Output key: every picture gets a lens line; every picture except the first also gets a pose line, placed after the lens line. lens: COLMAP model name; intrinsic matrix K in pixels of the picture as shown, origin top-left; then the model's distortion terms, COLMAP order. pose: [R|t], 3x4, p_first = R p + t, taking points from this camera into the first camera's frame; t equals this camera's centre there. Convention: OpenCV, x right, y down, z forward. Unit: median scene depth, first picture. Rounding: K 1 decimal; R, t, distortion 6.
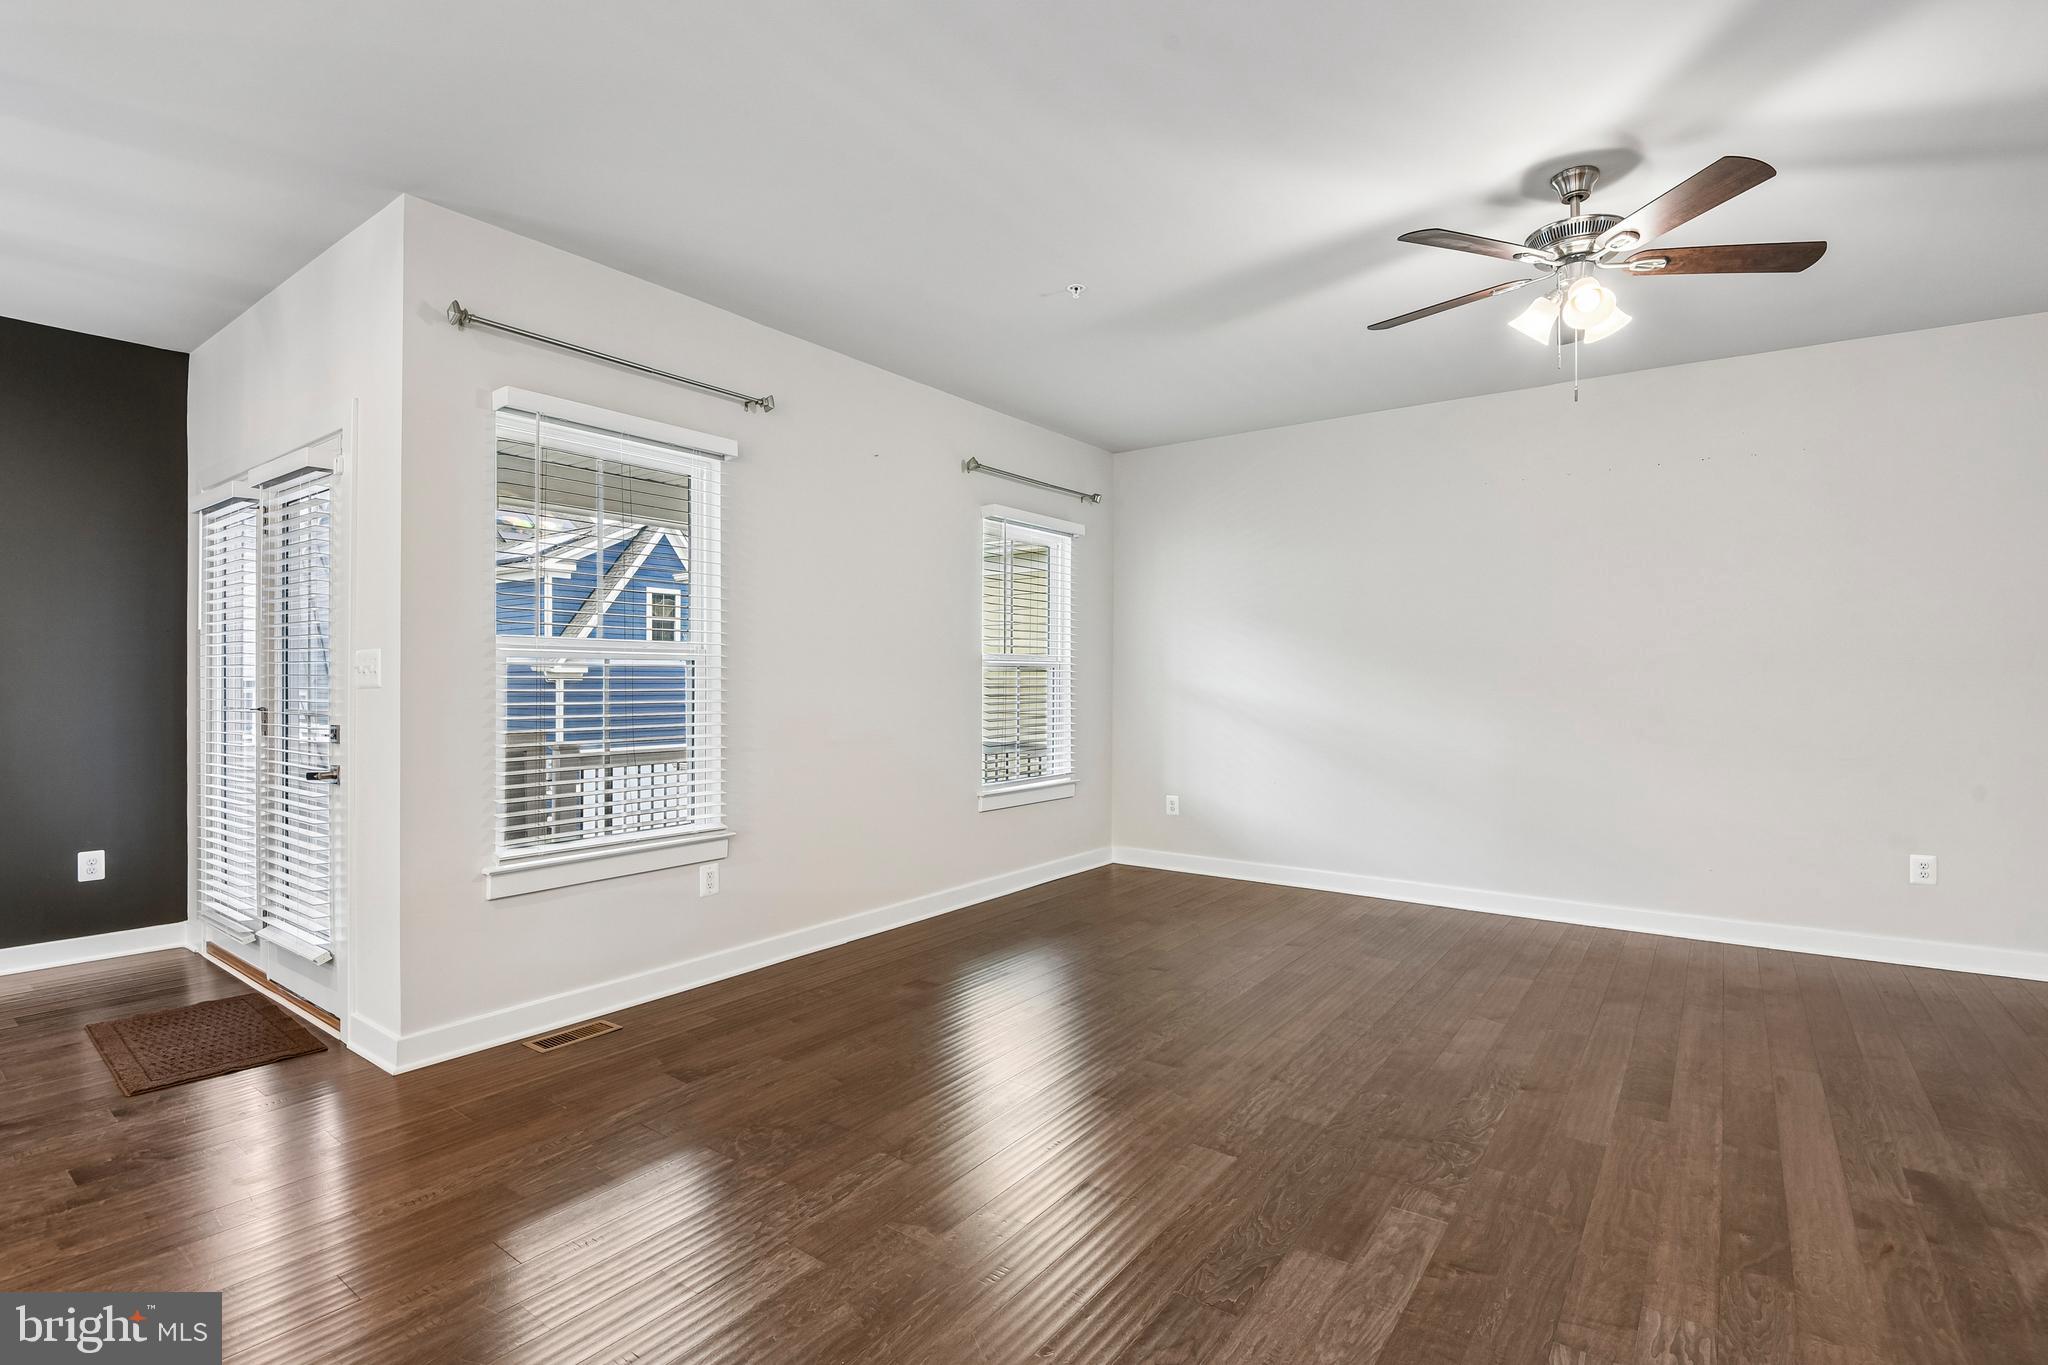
lens RADIAL K [[959.8, 0, 1024.0], [0, 959.8, 682.5], [0, 0, 1]] dist [-0.001879, -0.000316]
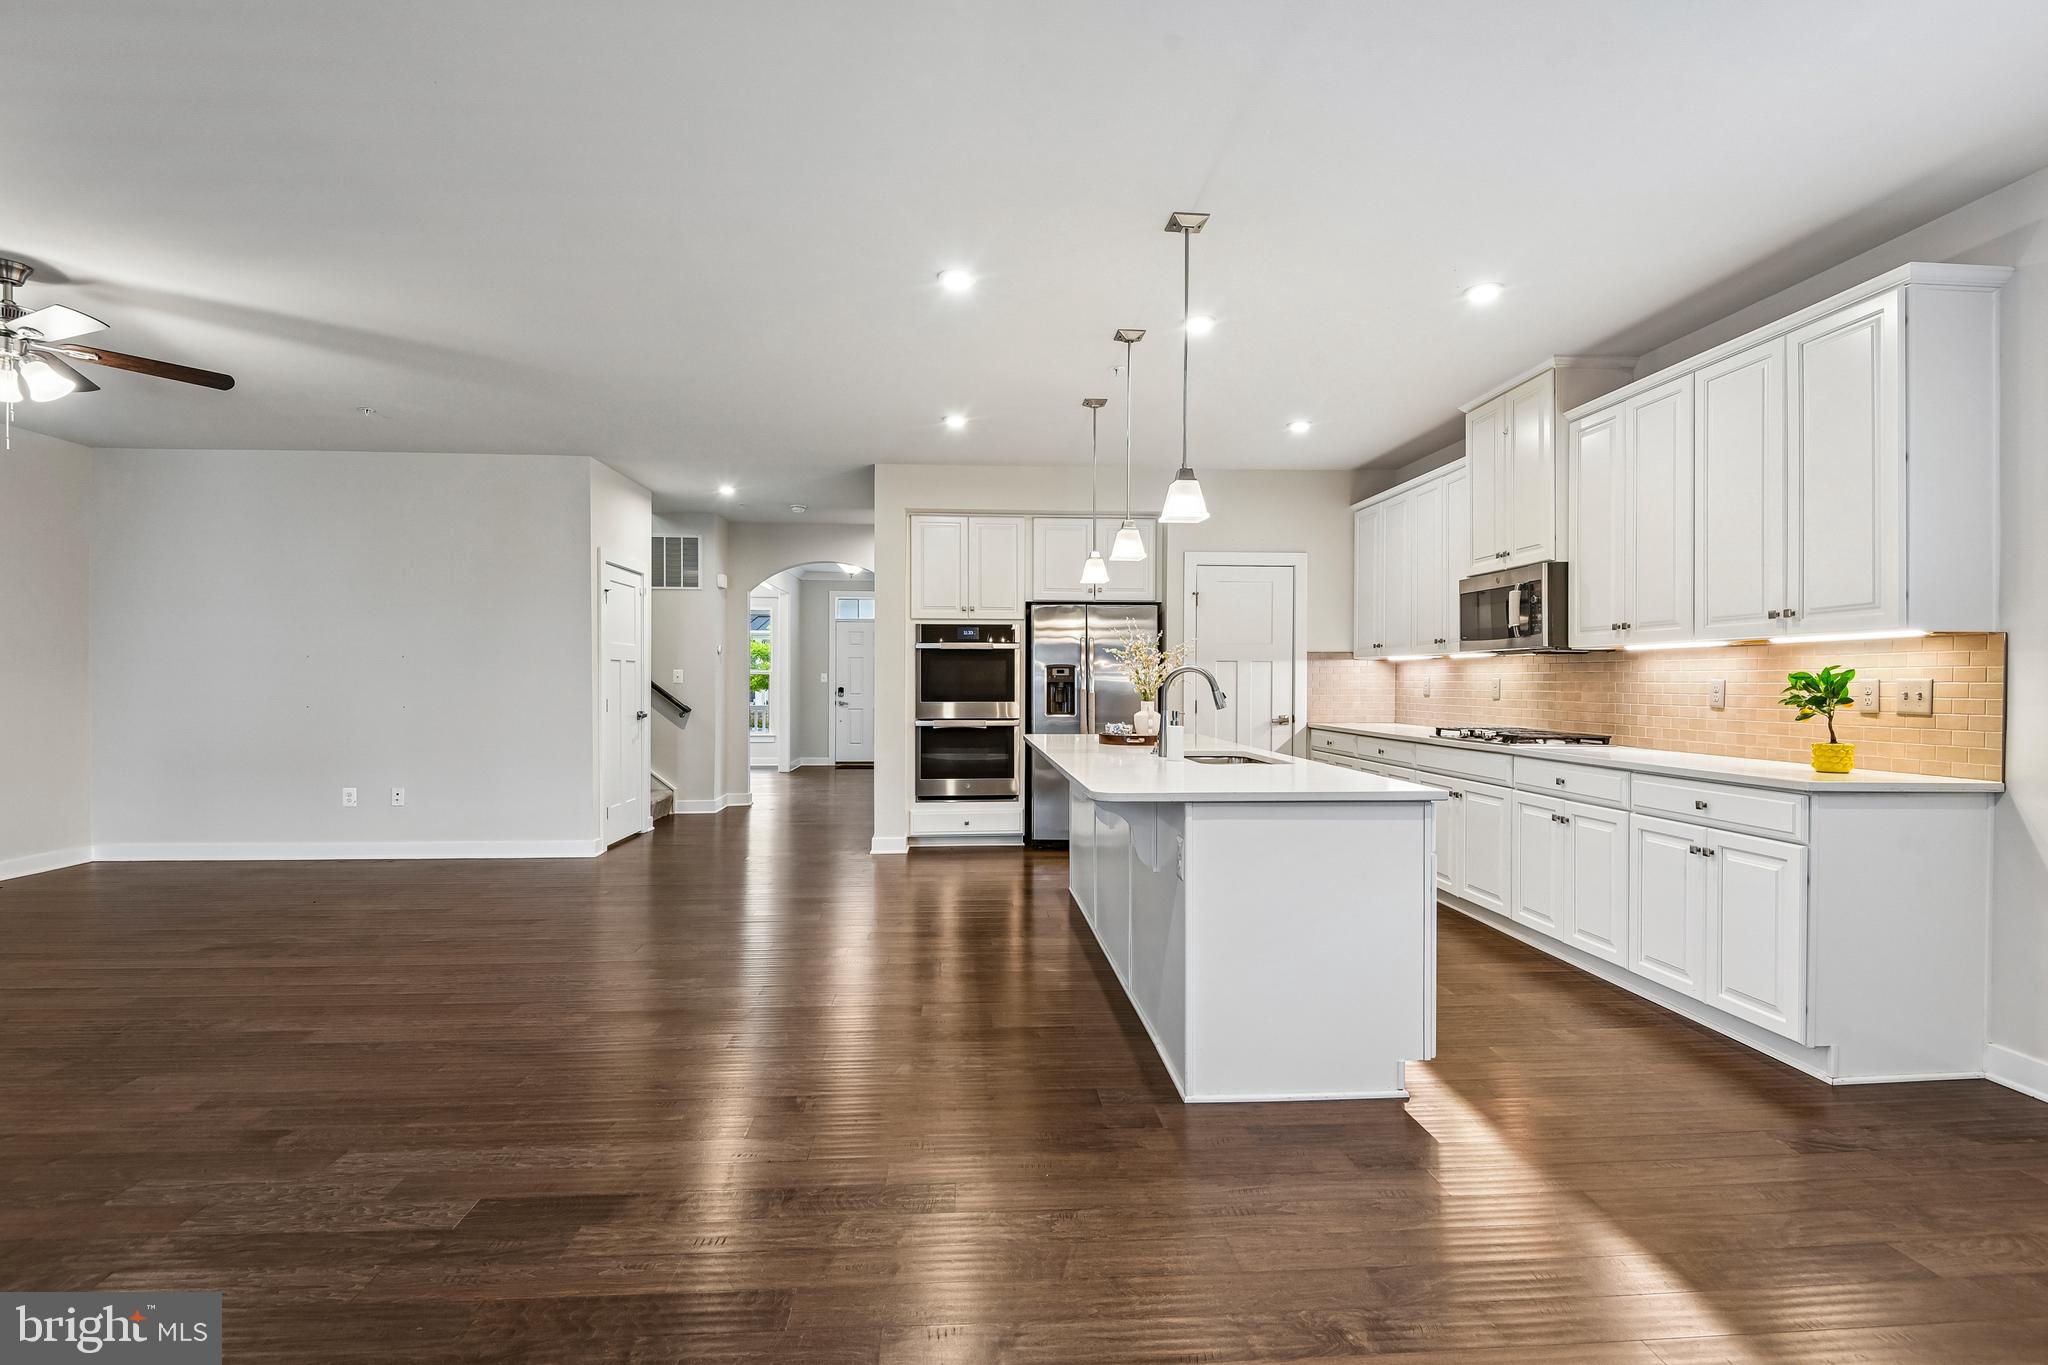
lens RADIAL K [[959.8, 0, 1024.0], [0, 959.8, 682.5], [0, 0, 1]] dist [-0.001879, -0.000316]
pose [[-0.641938, -0.002770, 0.766752, -1.258190], [0.001822, 0.999985, 0.005138, 0.001309], [-0.766755, 0.004696, -0.641923, 0.830353]]
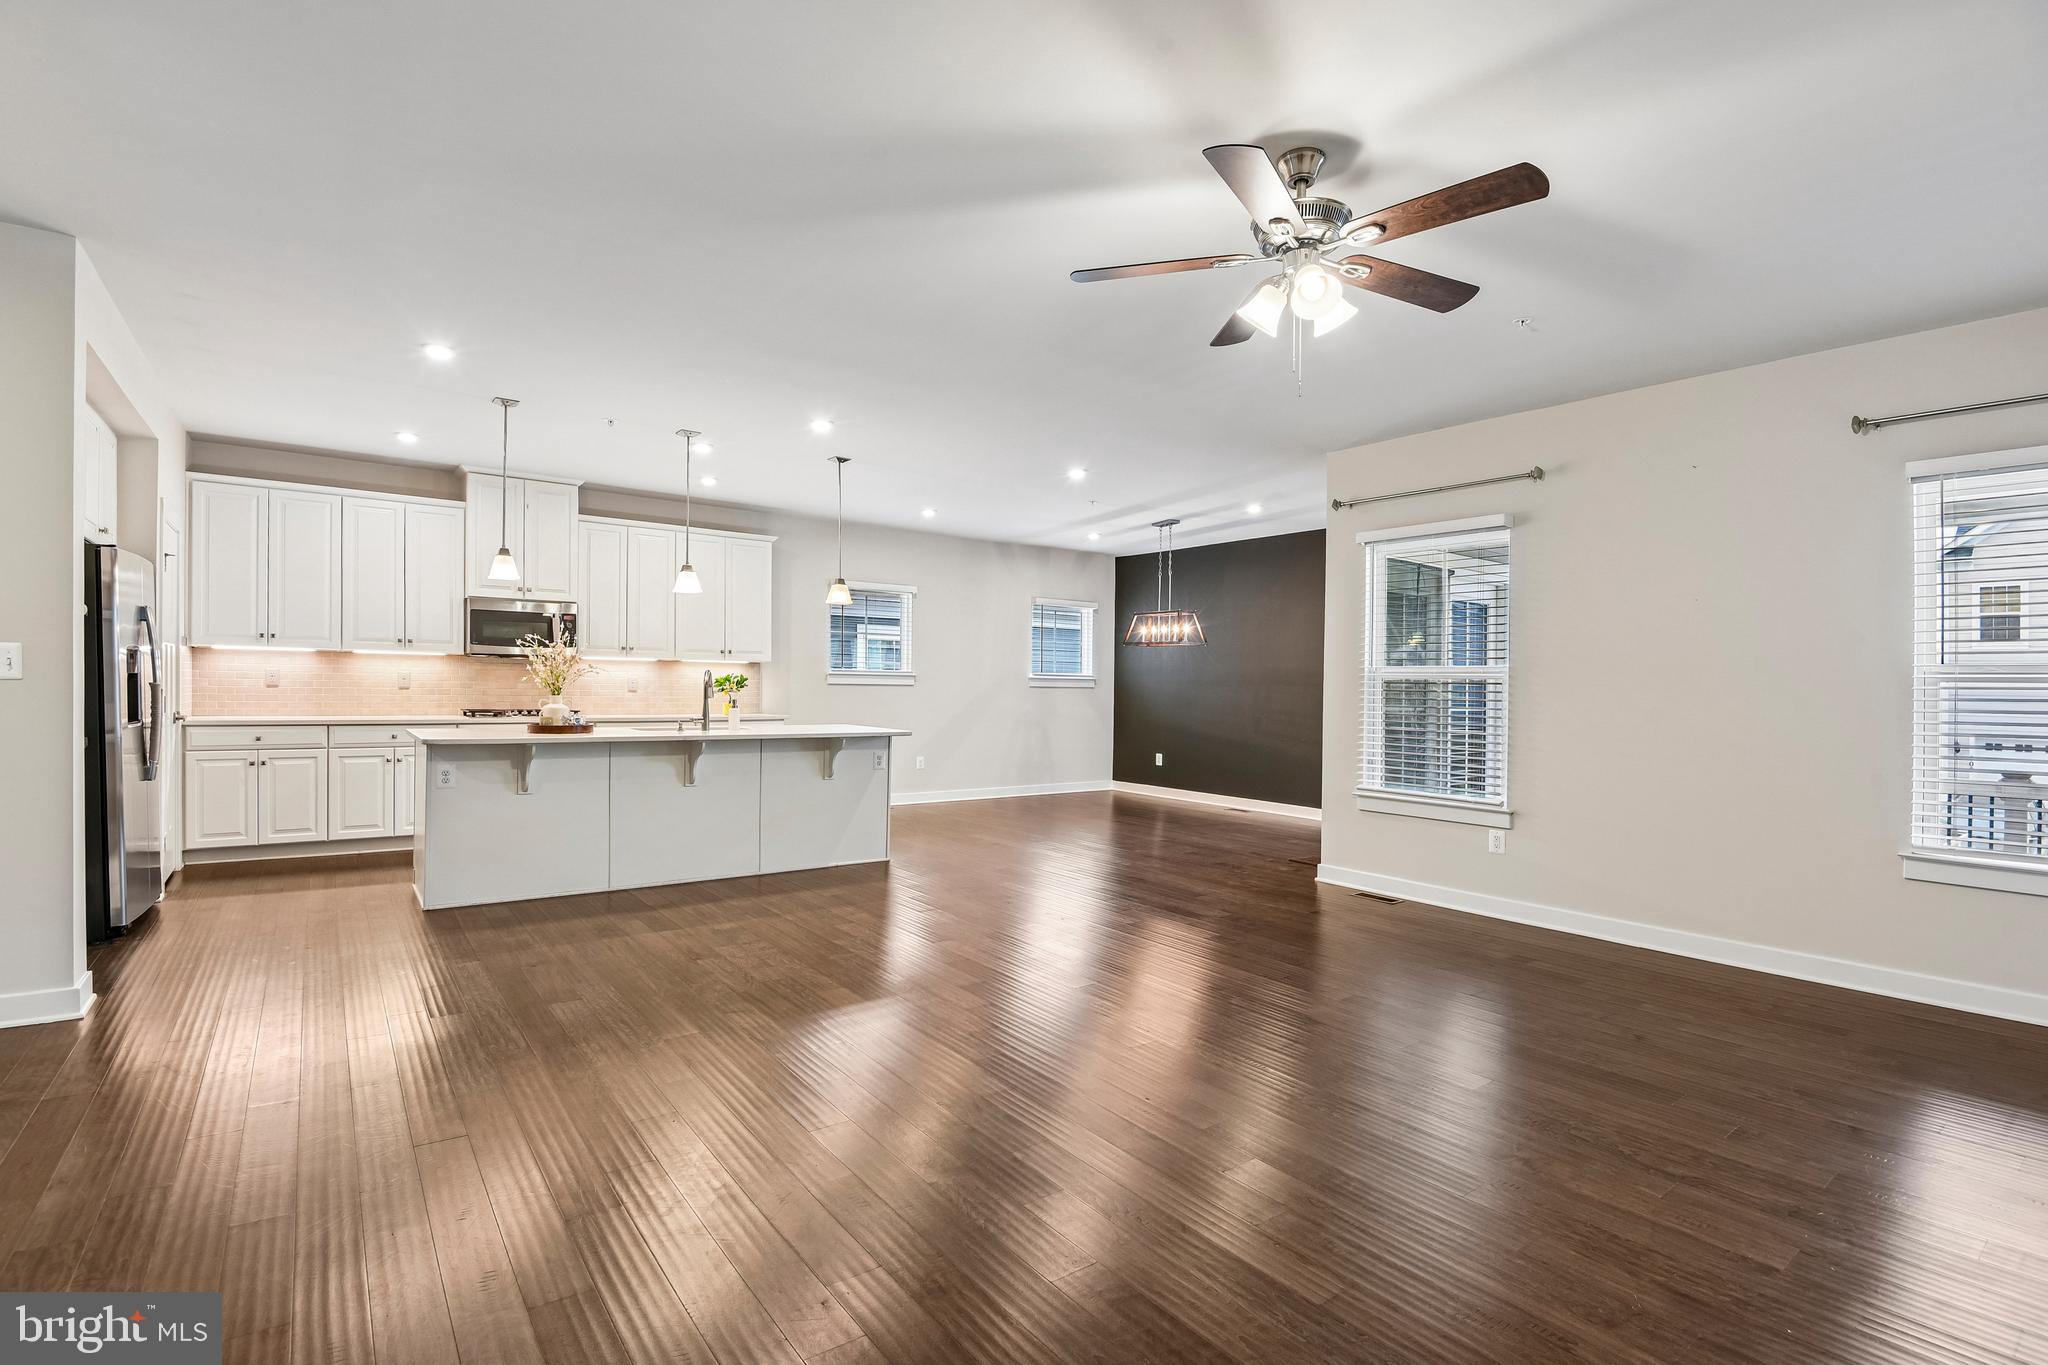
lens RADIAL K [[959.8, 0, 1024.0], [0, 959.8, 682.5], [0, 0, 1]] dist [-0.001879, -0.000316]
pose [[-0.283751, -0.005730, -0.958881, 1.584885], [-0.021445, 0.999770, 0.000371, -0.002851], [0.958658, 0.020669, -0.283808, 1.027767]]
